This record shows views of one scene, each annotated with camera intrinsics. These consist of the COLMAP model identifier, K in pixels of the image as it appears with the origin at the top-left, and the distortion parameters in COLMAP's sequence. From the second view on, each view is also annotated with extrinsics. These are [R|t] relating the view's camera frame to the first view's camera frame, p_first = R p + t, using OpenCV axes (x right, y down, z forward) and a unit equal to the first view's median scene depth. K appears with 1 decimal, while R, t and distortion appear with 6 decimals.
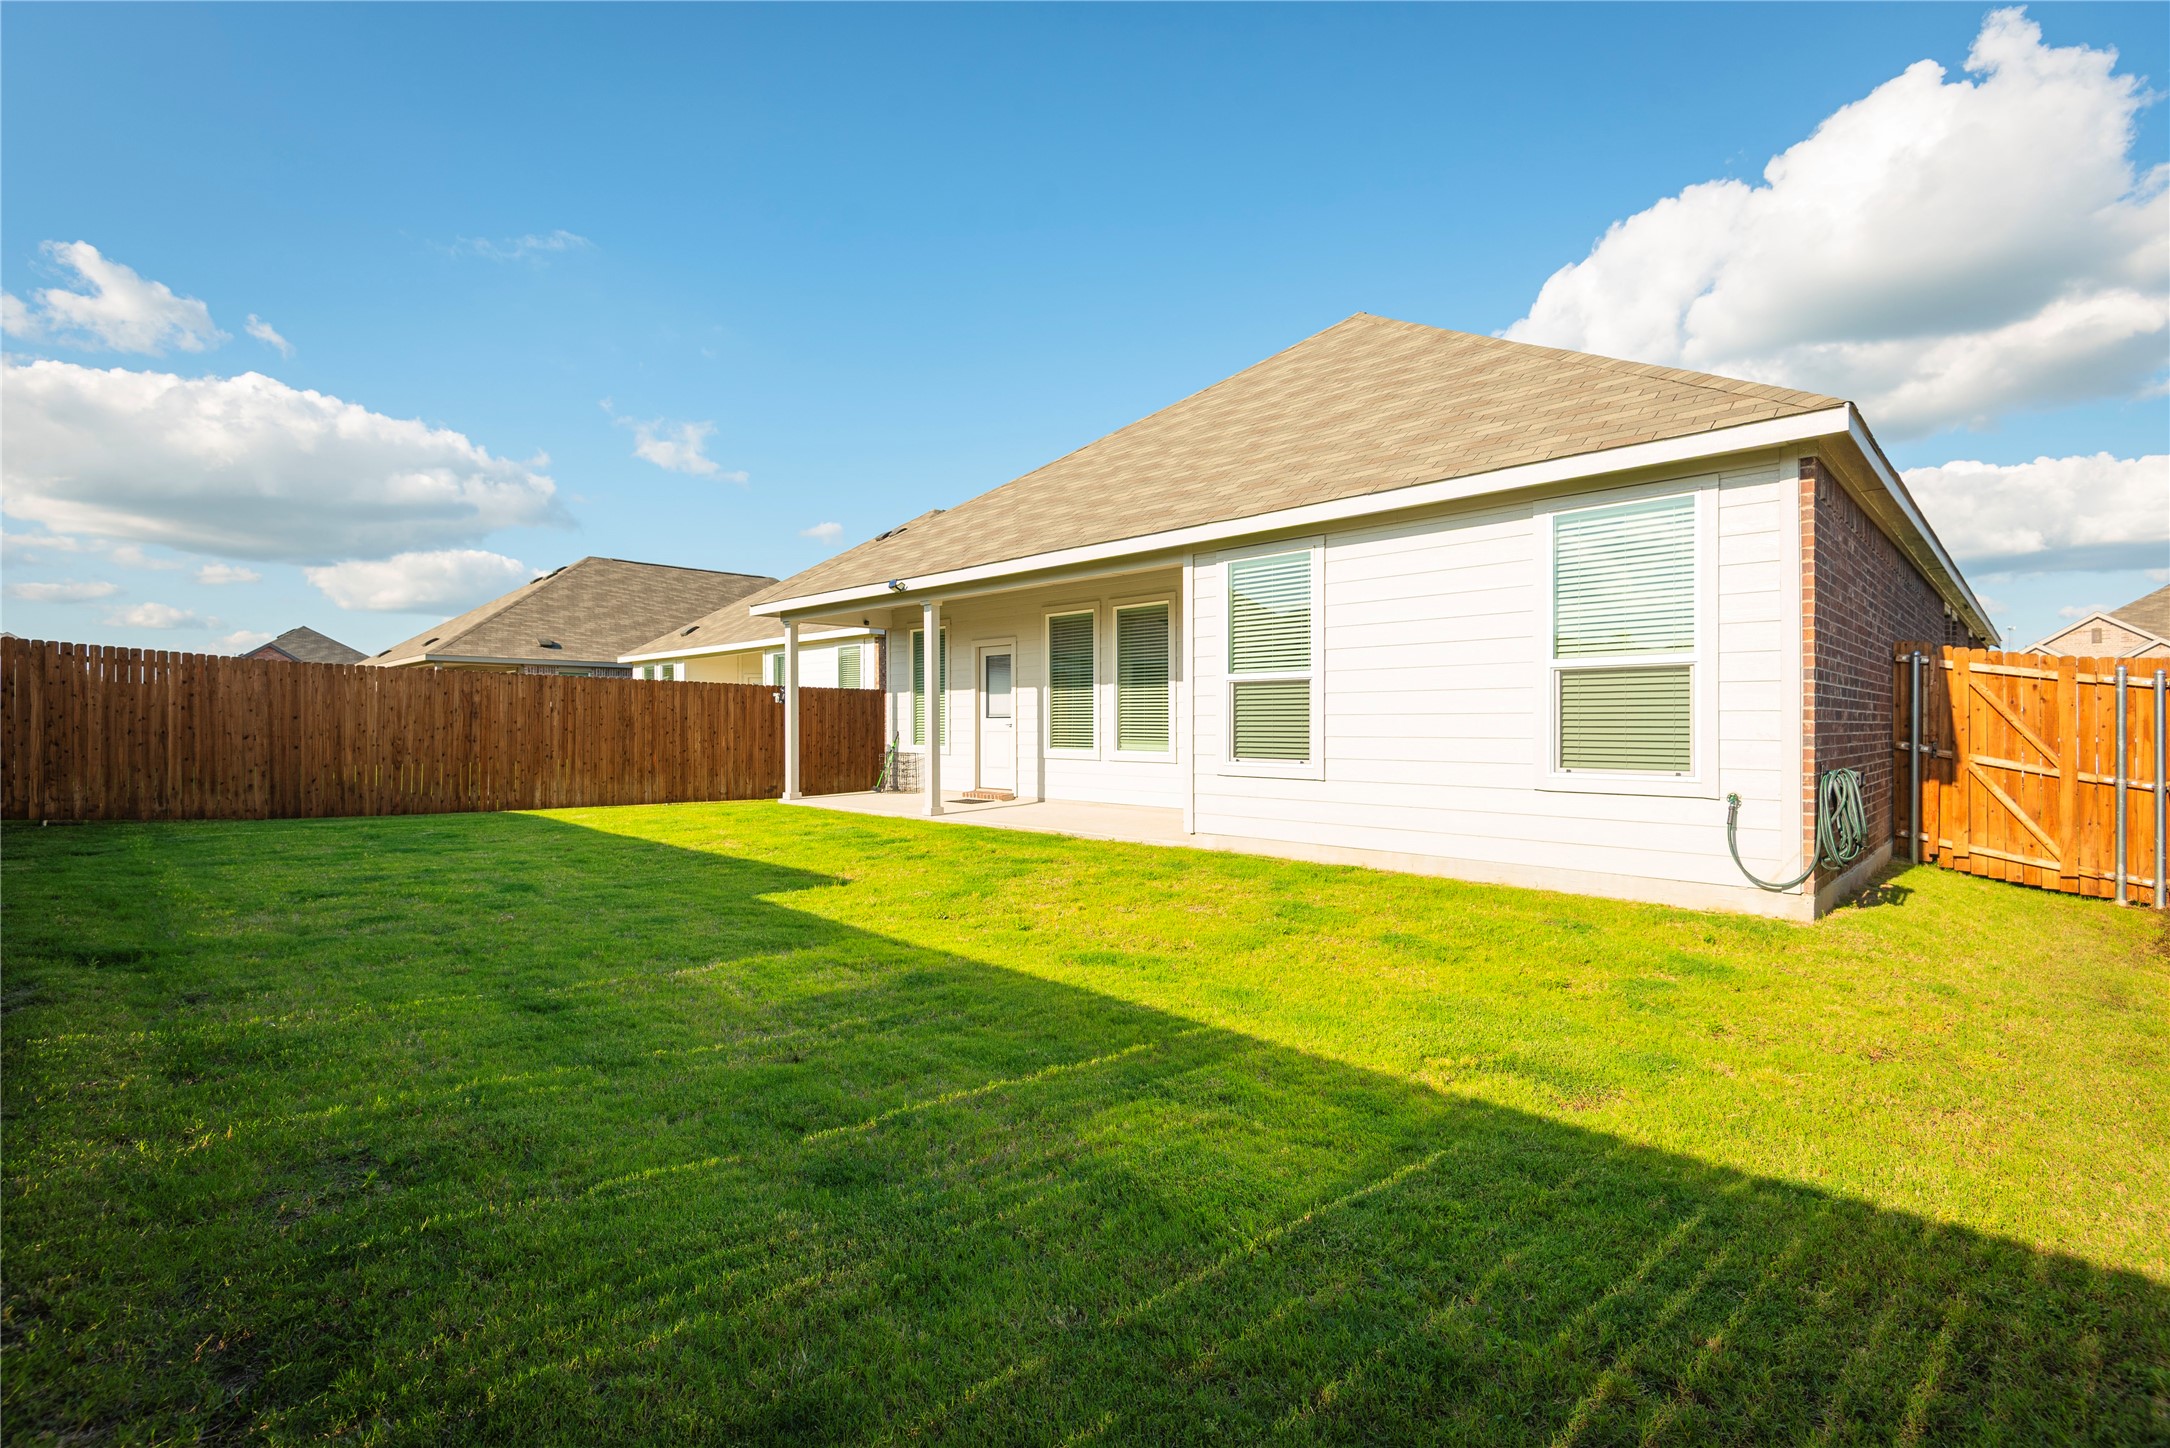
lens RADIAL K [[968.9, 0, 1086.1], [0, 968.9, 729.5], [0, 0, 1]] dist [0.021079, -0.012213]
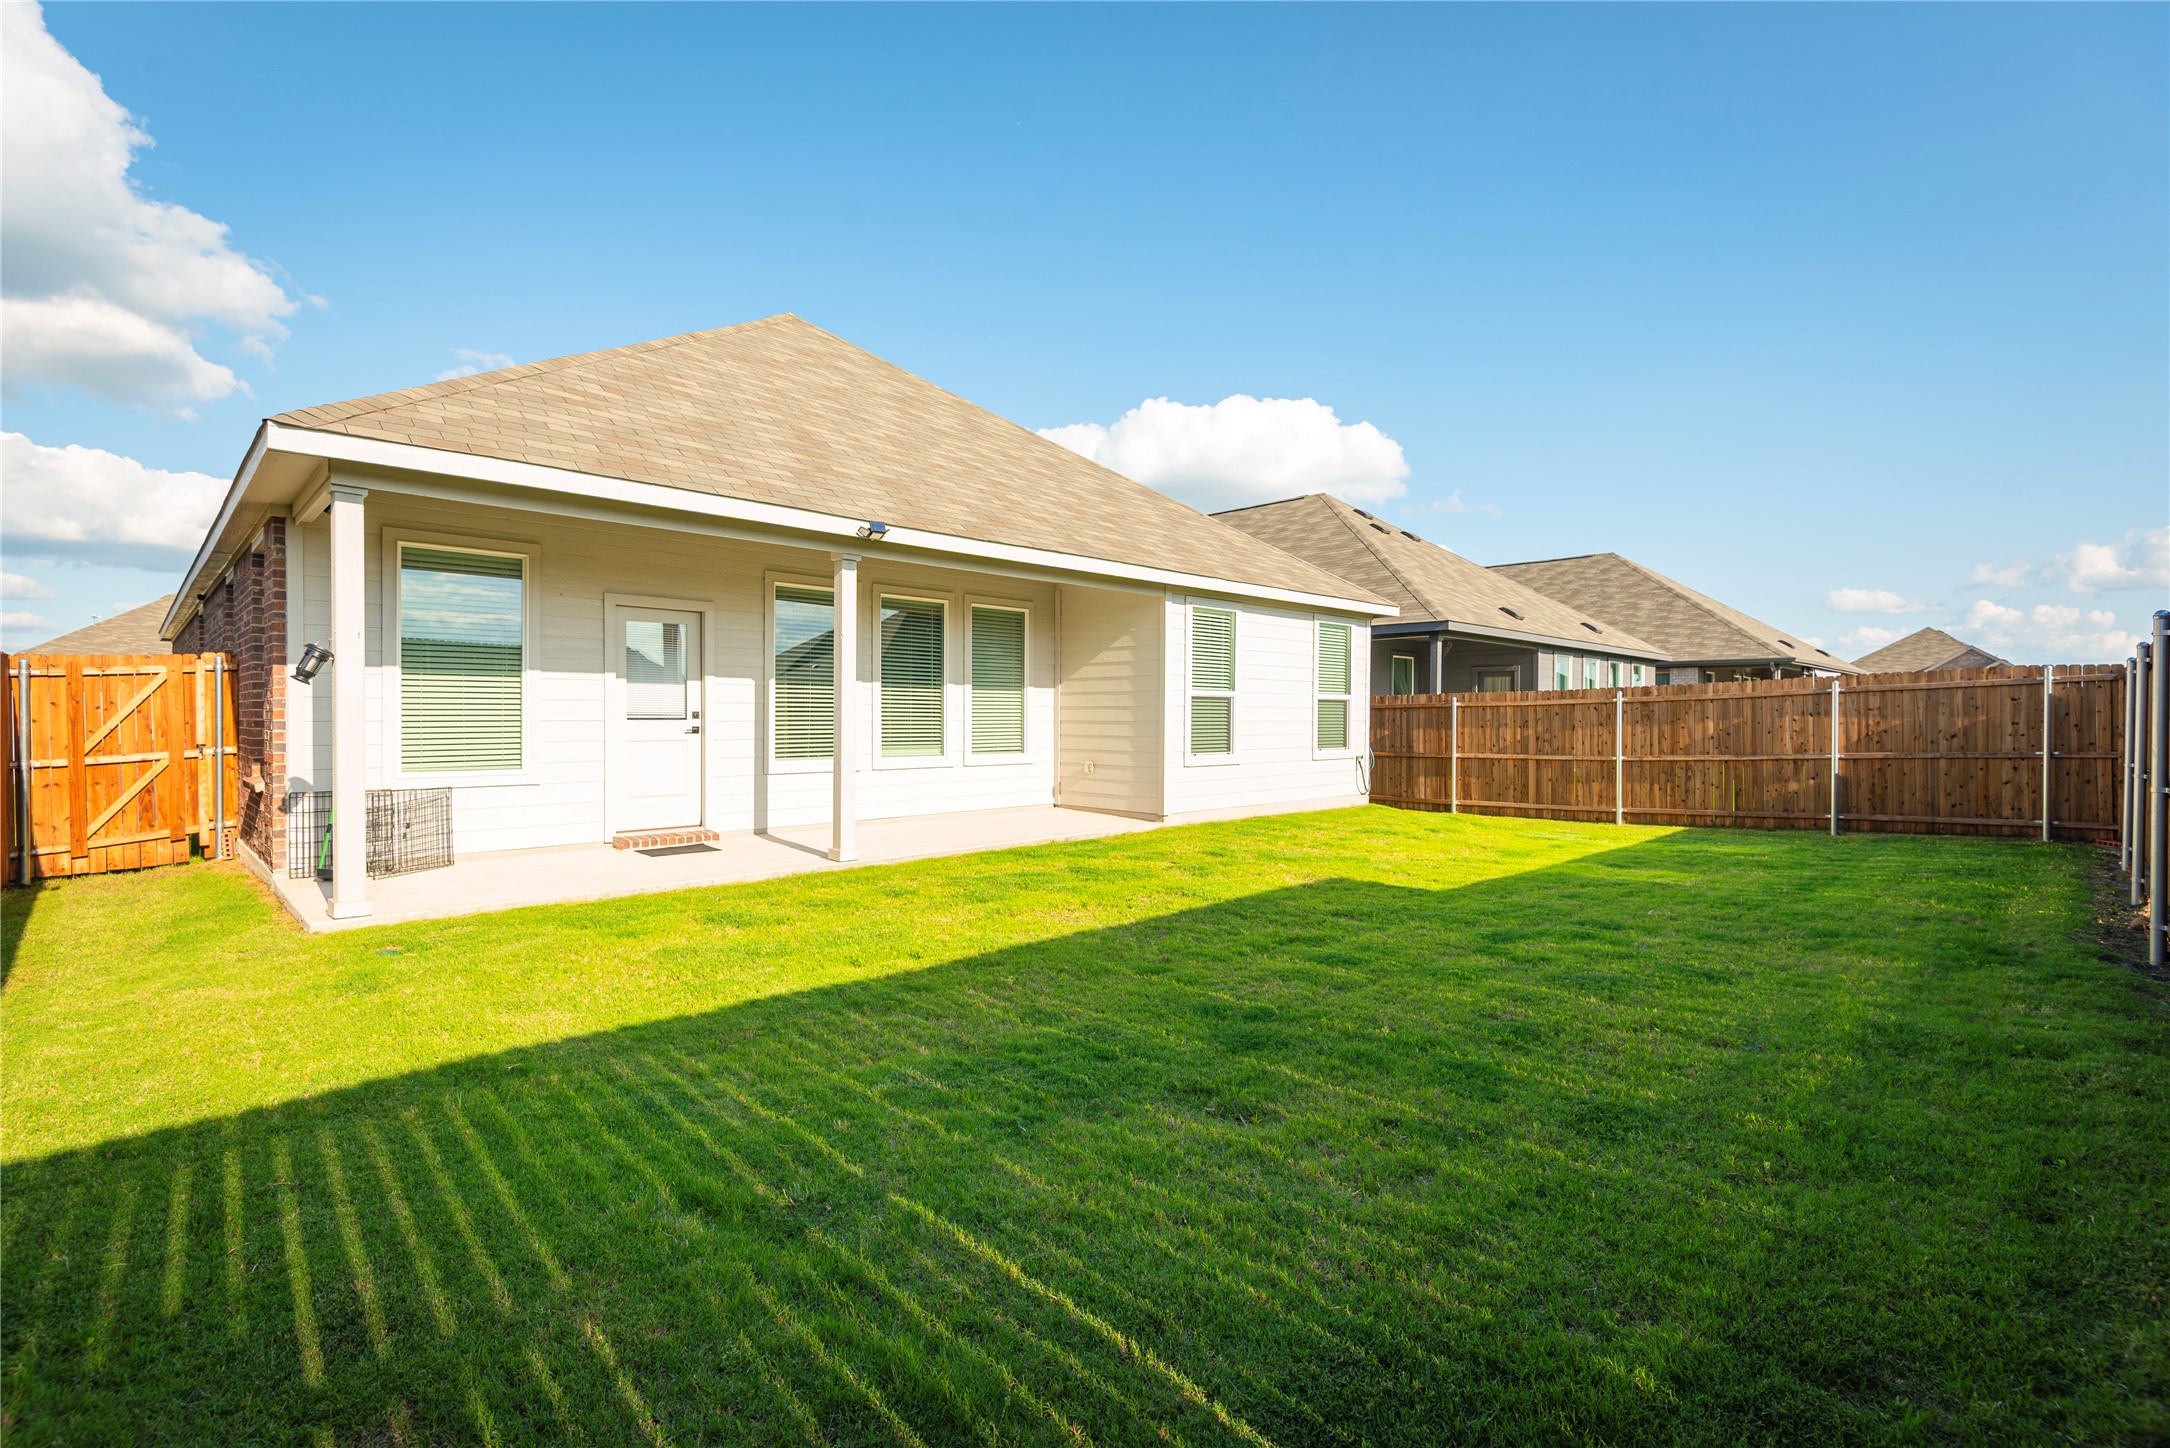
lens RADIAL K [[968.9, 0, 1086.8], [0, 968.9, 721.4], [0, 0, 1]] dist [0.021079, -0.012213]
pose [[0.001633, -0.003455, 0.999993, -0.905847], [0.000853, 0.999994, 0.003454, -0.014140], [-0.999998, 0.000847, 0.001636, 0.881925]]
